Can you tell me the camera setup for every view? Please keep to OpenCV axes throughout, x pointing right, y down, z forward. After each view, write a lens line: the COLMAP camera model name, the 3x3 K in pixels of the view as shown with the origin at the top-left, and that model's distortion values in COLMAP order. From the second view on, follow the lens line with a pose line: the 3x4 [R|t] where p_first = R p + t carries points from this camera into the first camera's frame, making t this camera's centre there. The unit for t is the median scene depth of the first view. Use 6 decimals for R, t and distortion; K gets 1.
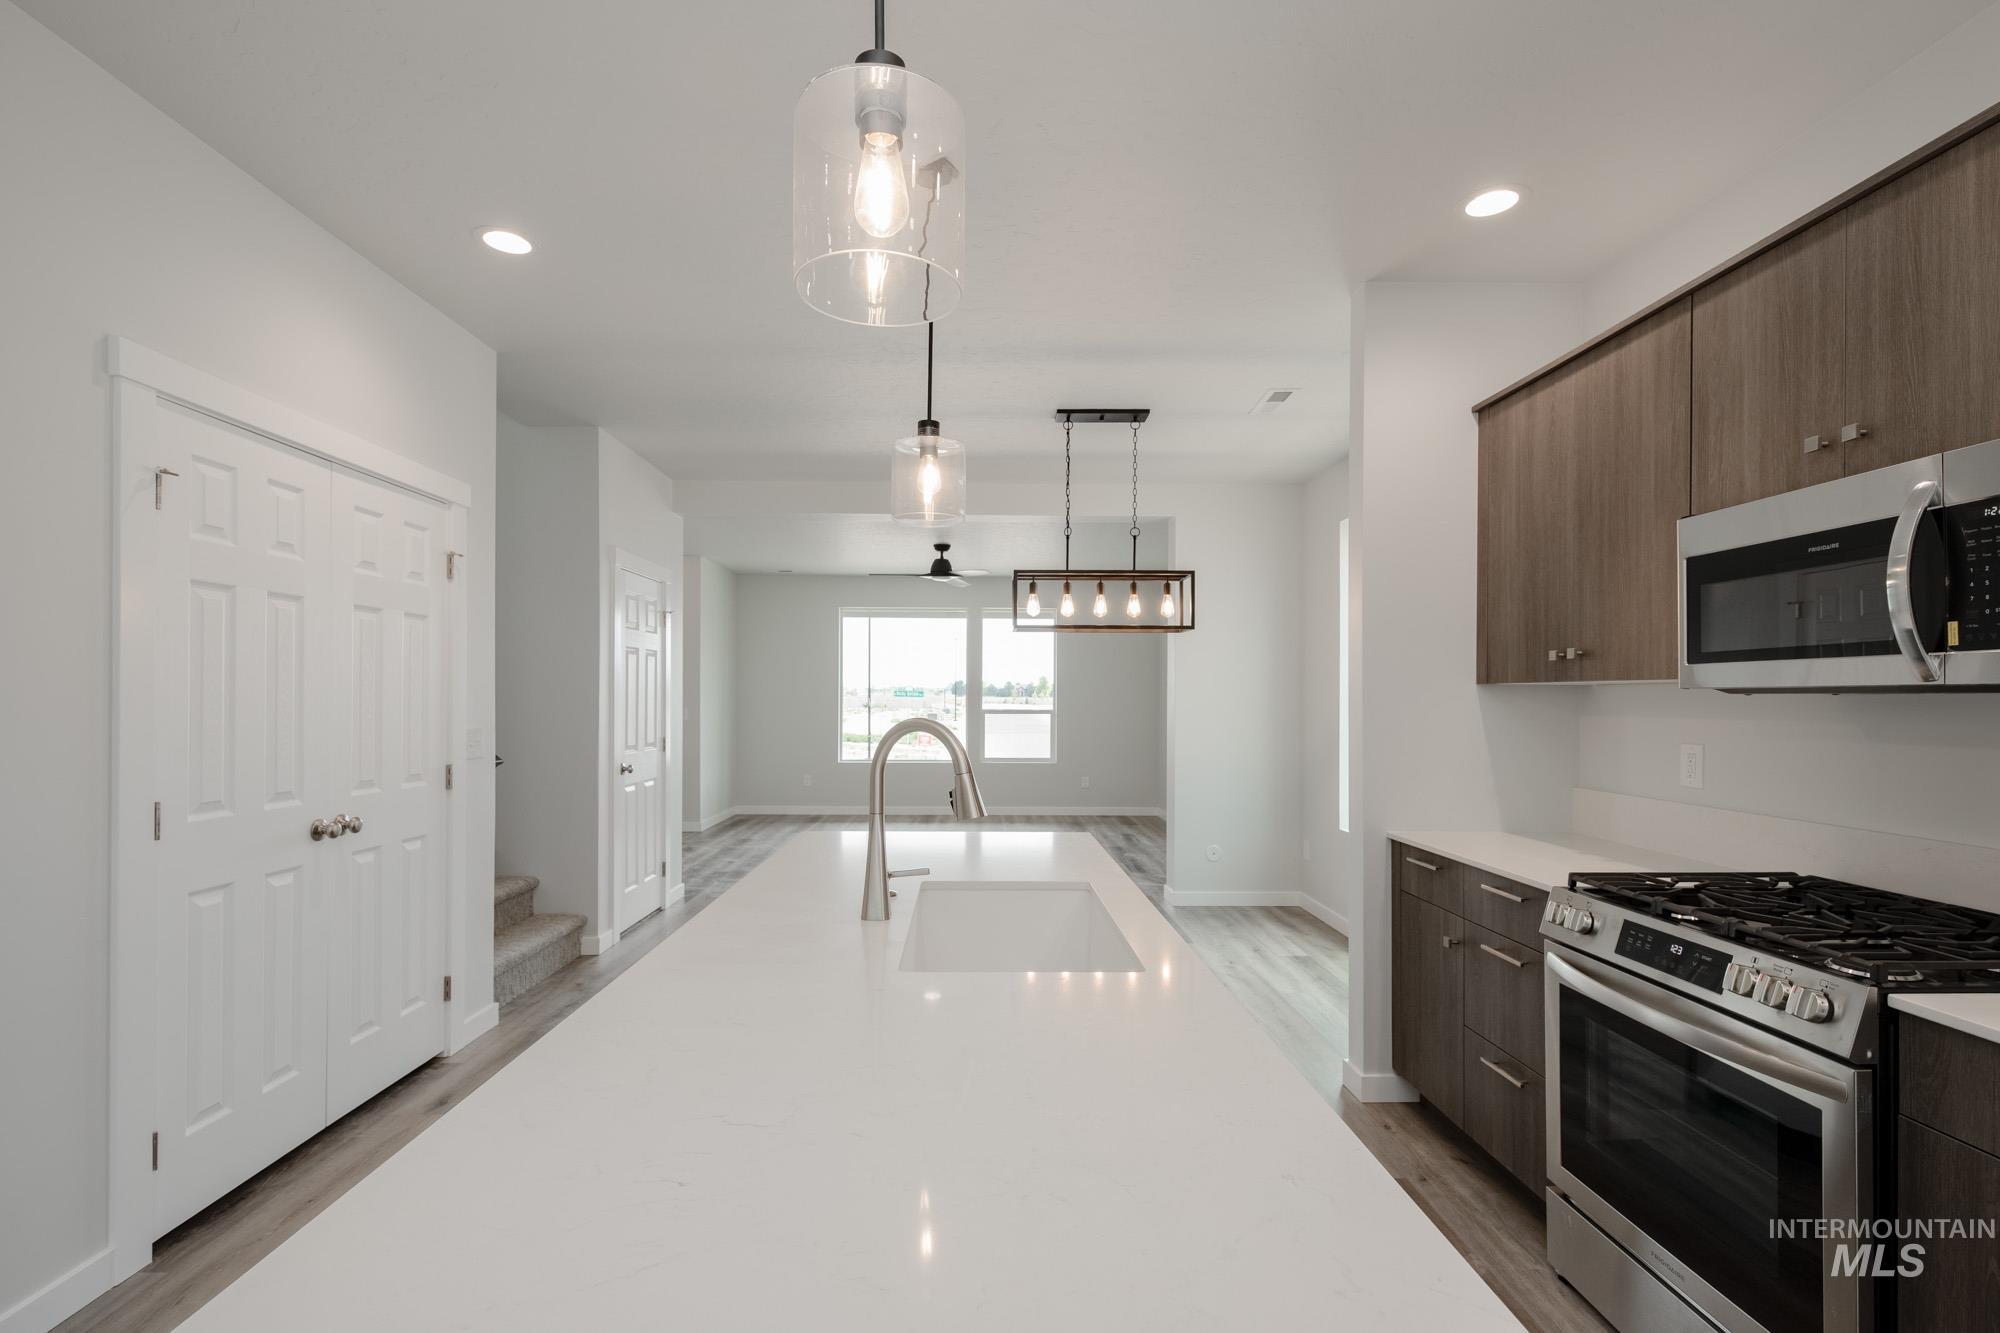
lens RADIAL K [[902.5, 0, 990.1], [0, 902.5, 696.1], [0, 0, 1]] dist [0.017343, -0.008030]
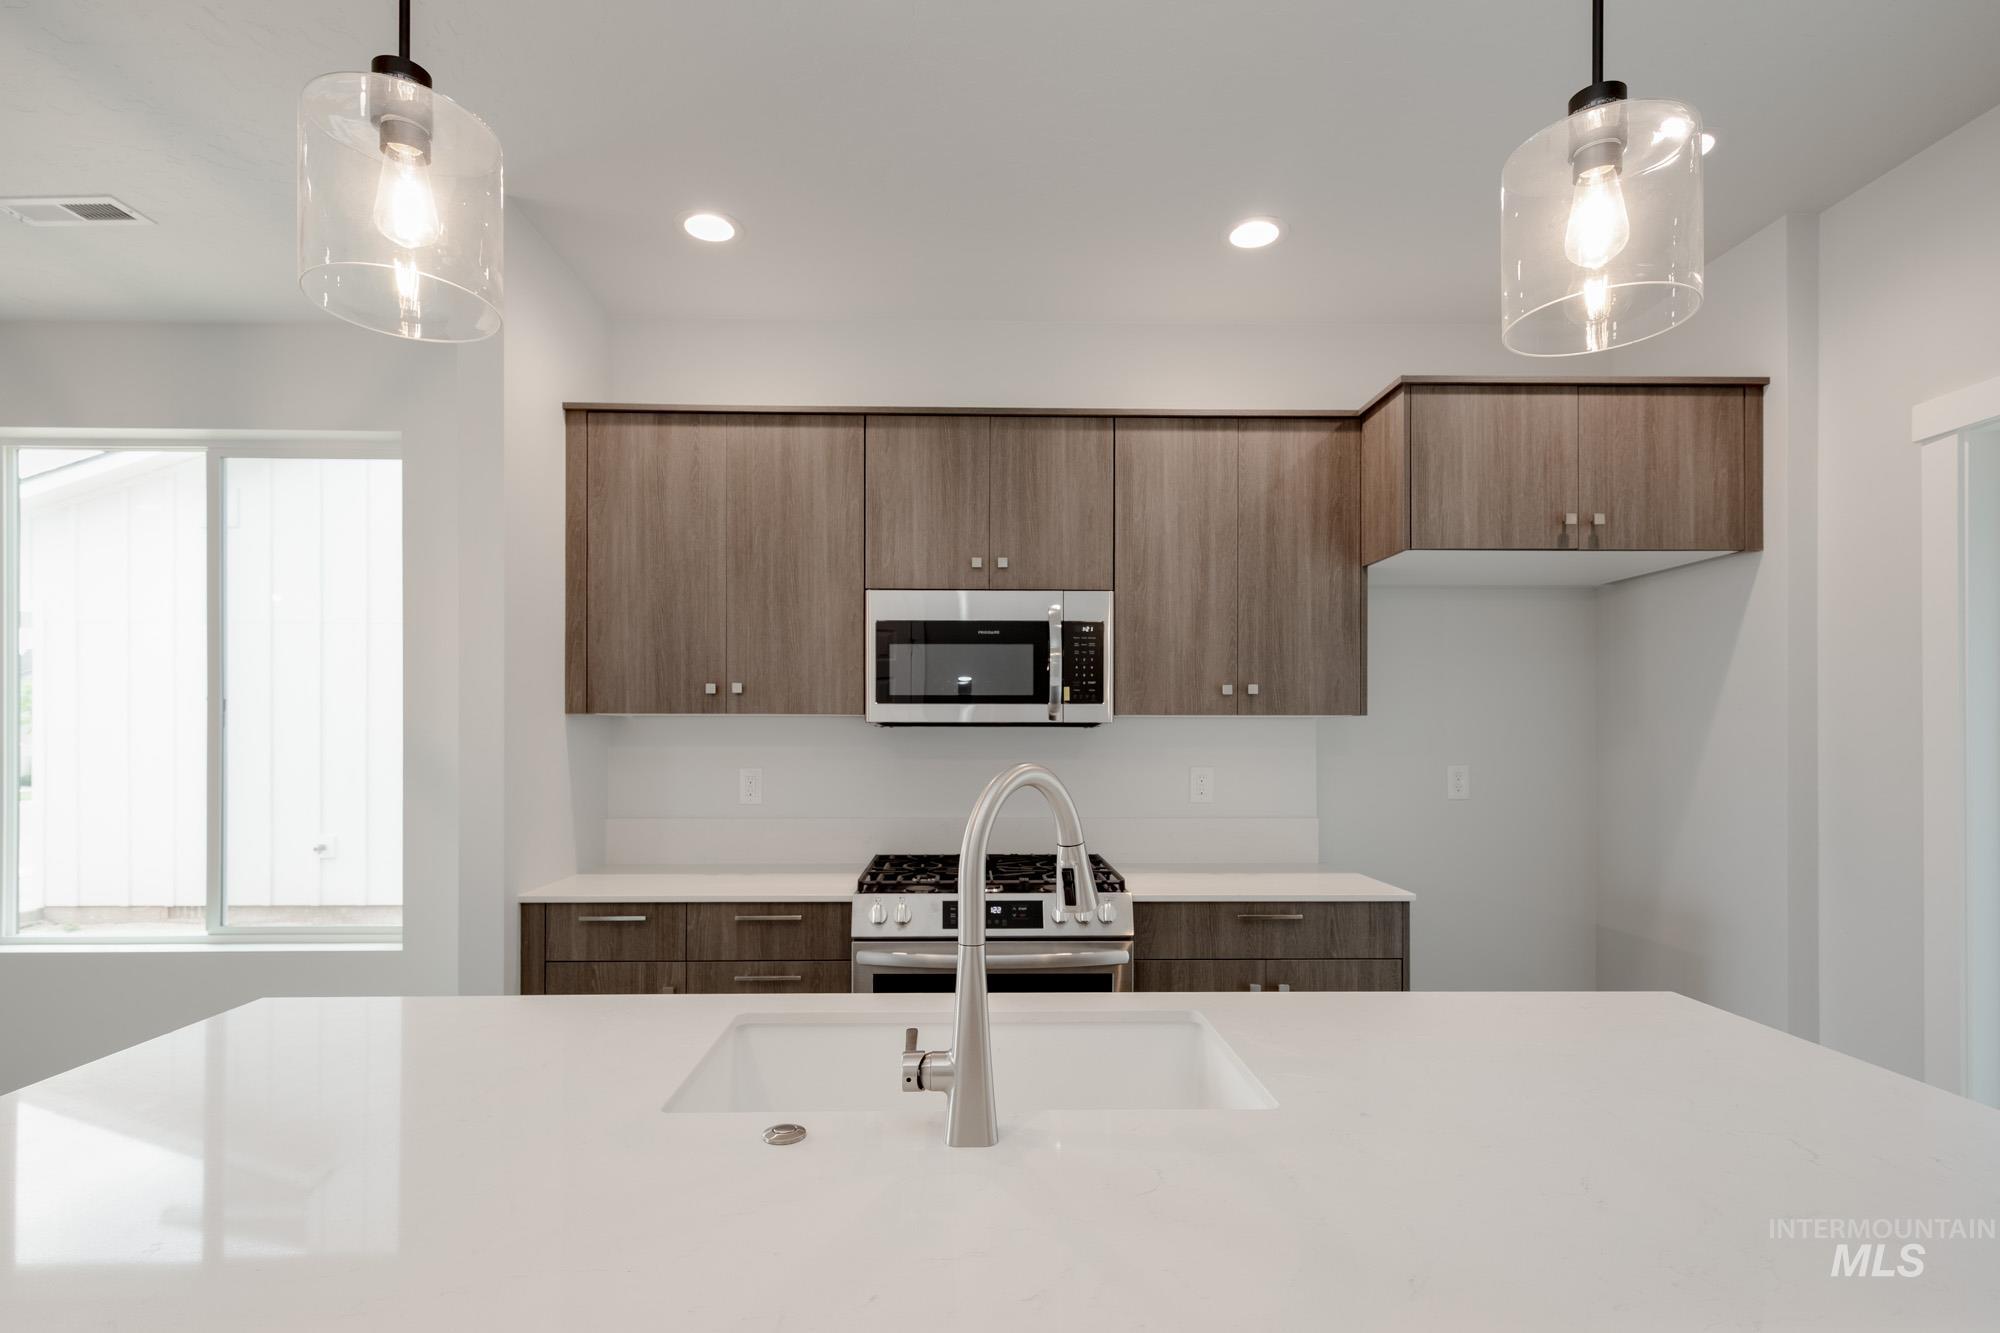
lens RADIAL K [[971.0, 0, 977.9], [0, 971.0, 727.4], [0, 0, 1]] dist [0.010392, -0.000677]
pose [[0.002227, 0.001170, 0.999997, -0.504809], [-0.004039, 0.999991, -0.001161, 0.000054], [-0.999989, -0.004036, 0.002232, 0.701607]]
